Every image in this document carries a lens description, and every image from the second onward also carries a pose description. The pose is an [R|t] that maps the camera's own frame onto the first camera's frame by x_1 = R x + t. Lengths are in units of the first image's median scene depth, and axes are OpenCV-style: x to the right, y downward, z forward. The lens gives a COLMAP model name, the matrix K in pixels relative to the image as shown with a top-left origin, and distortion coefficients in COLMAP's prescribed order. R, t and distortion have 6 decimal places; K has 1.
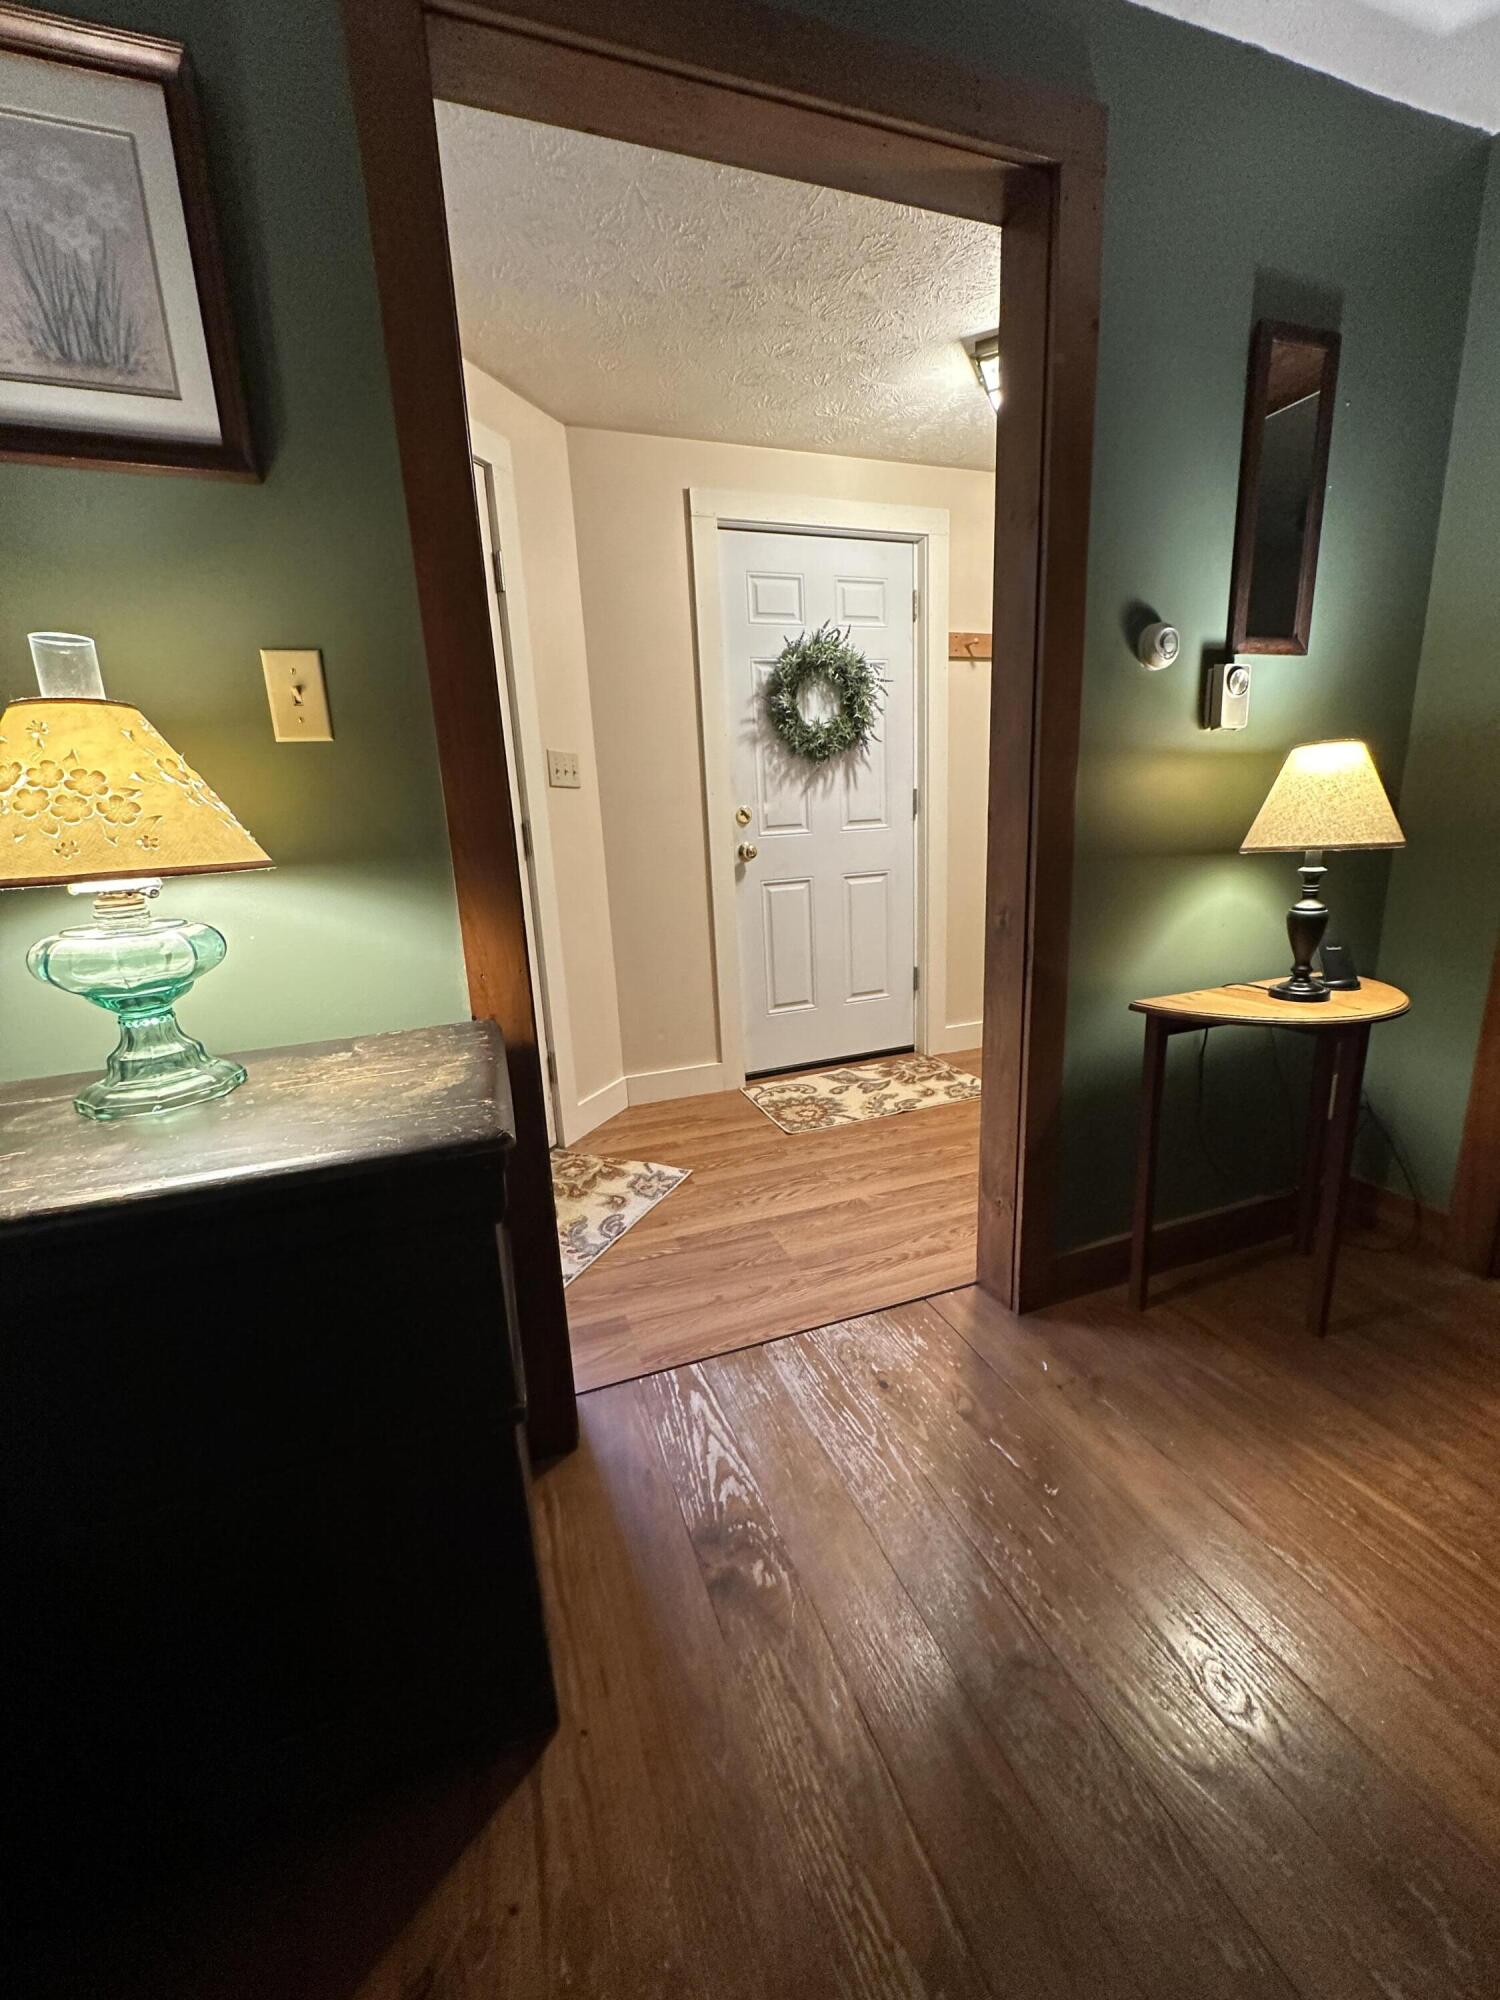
lens RADIAL K [[795.3, 0, 750.0], [0, 795.3, 1000.0], [0, 0, 1]] dist [-0.000066, -0.000067]
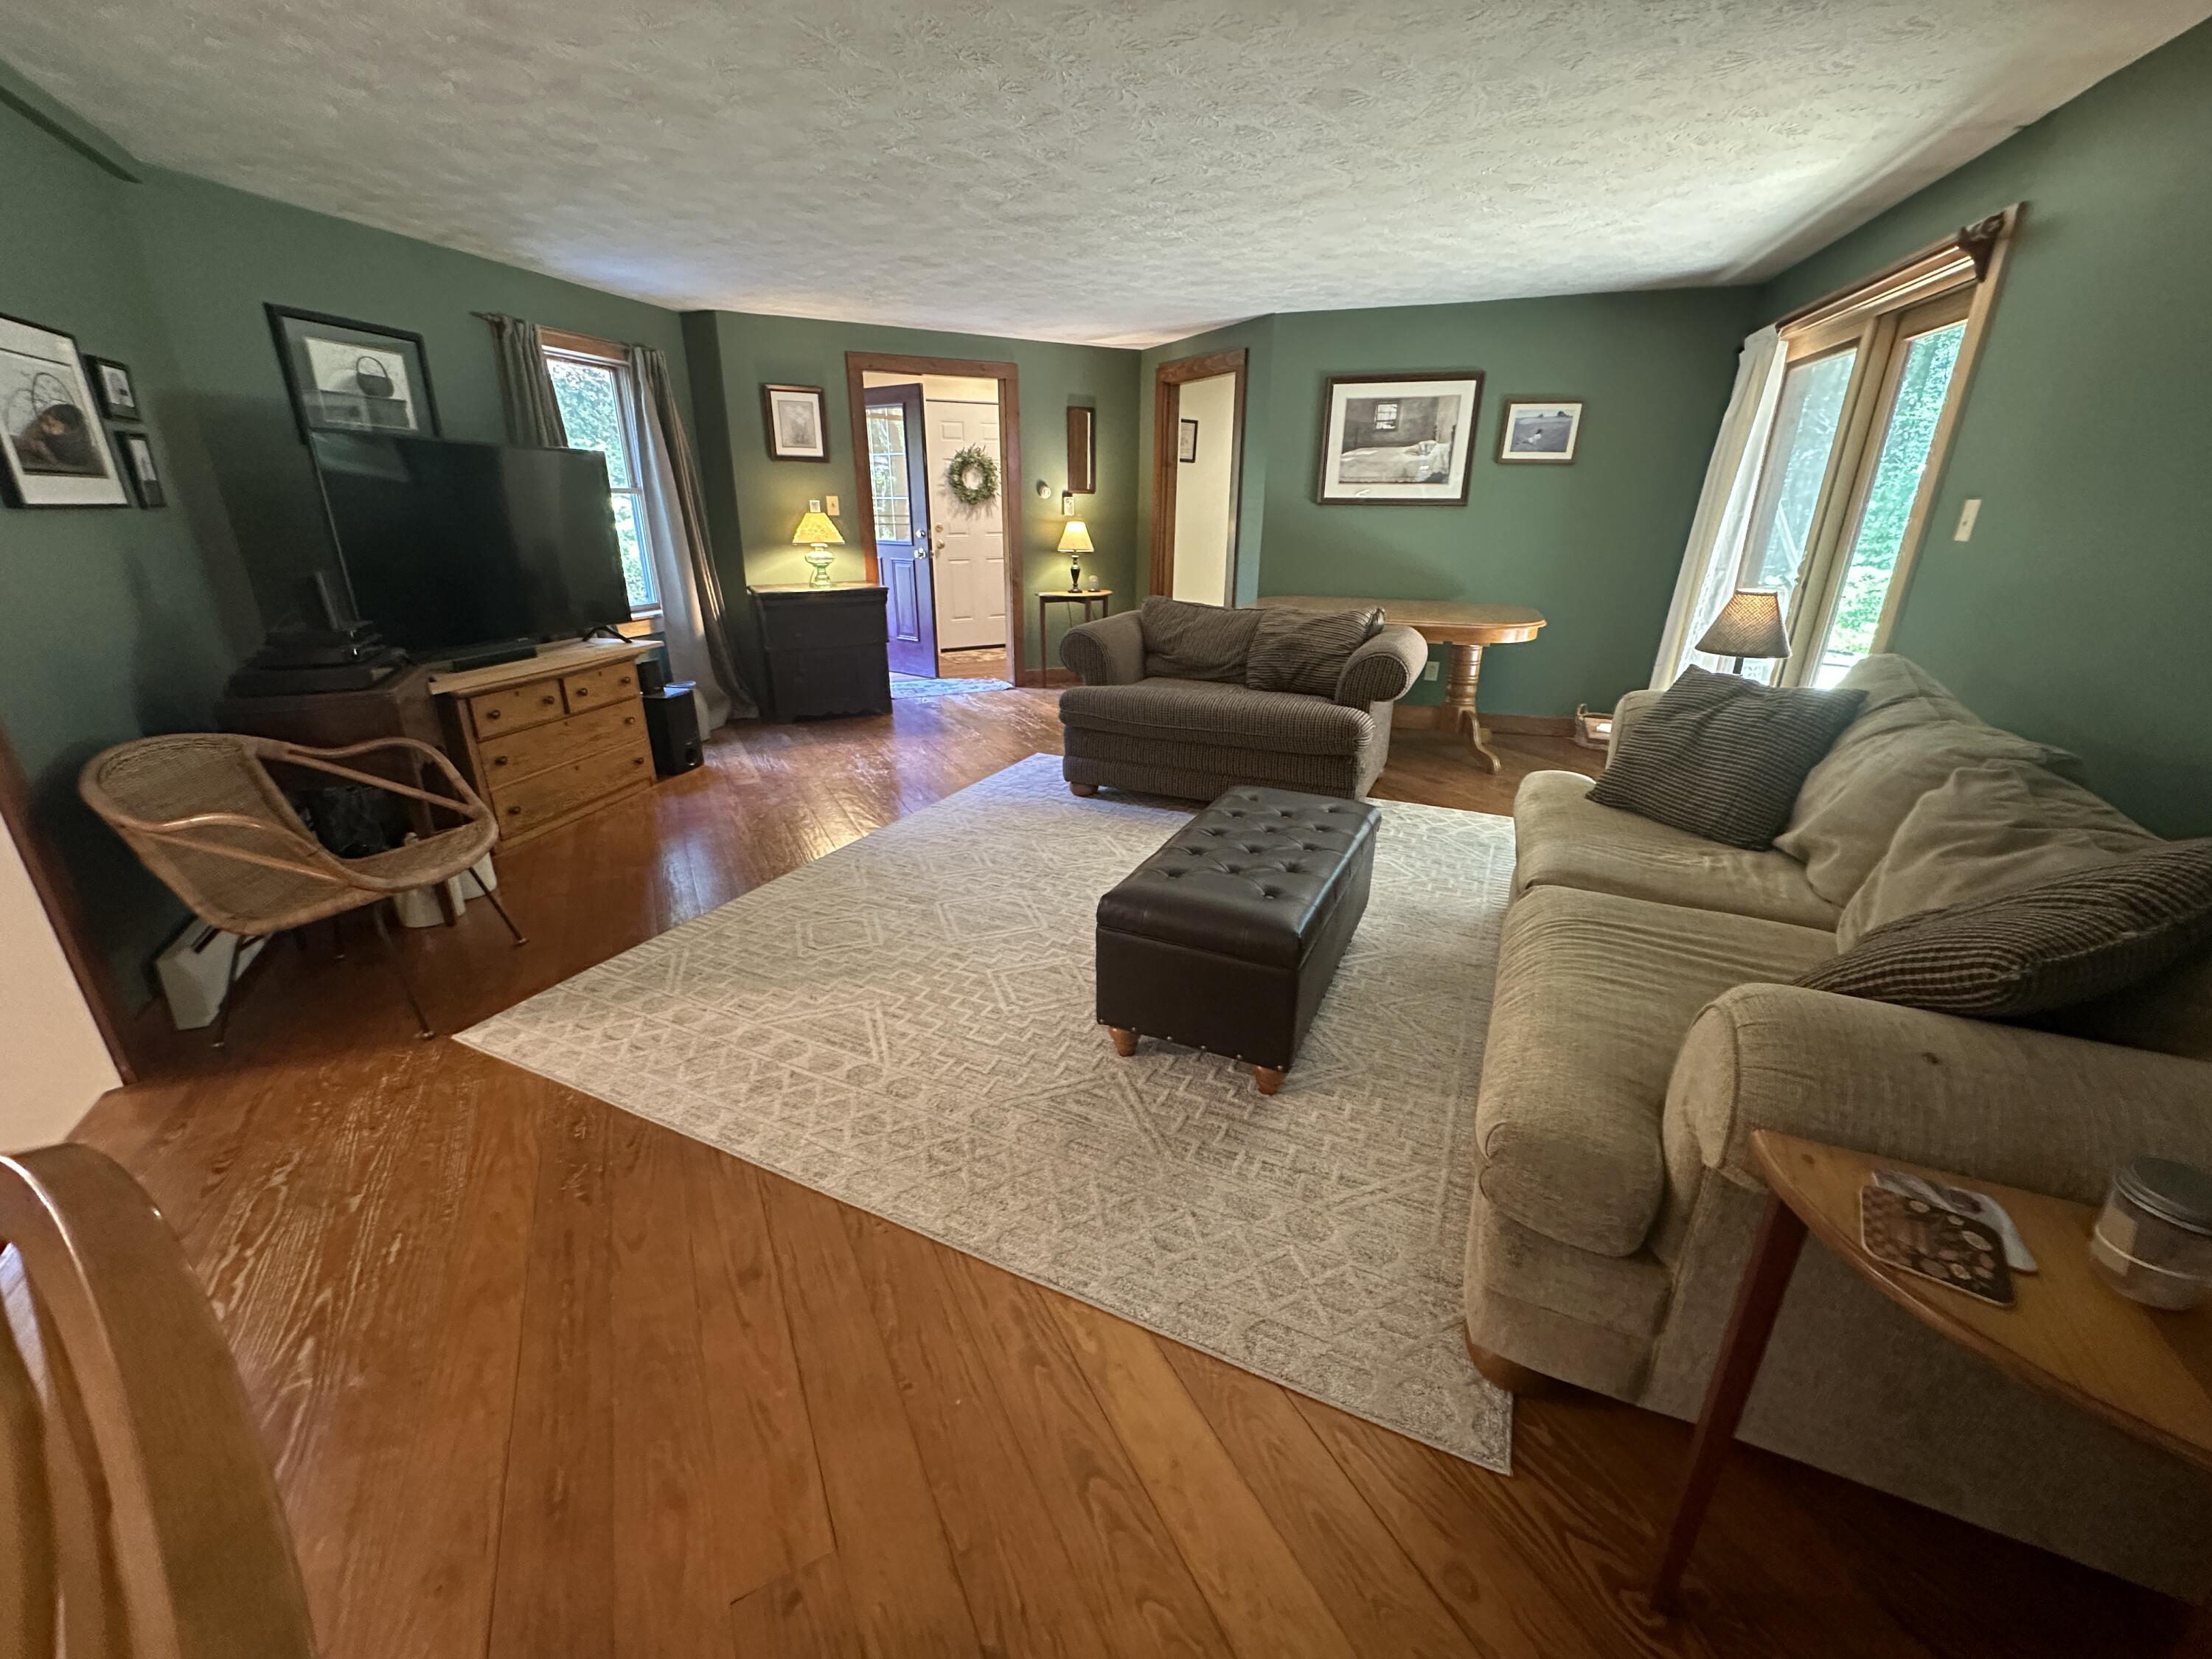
lens RADIAL K [[905.7, 0, 1106.0], [0, 905.7, 829.5], [0, 0, 1]] dist [0.000176, 0.000021]
pose [[0.990430, 0.009209, 0.137707, 0.221625], [-0.024674, 0.993512, 0.111022, 0.616293], [-0.135792, -0.113357, 0.984231, -3.248499]]
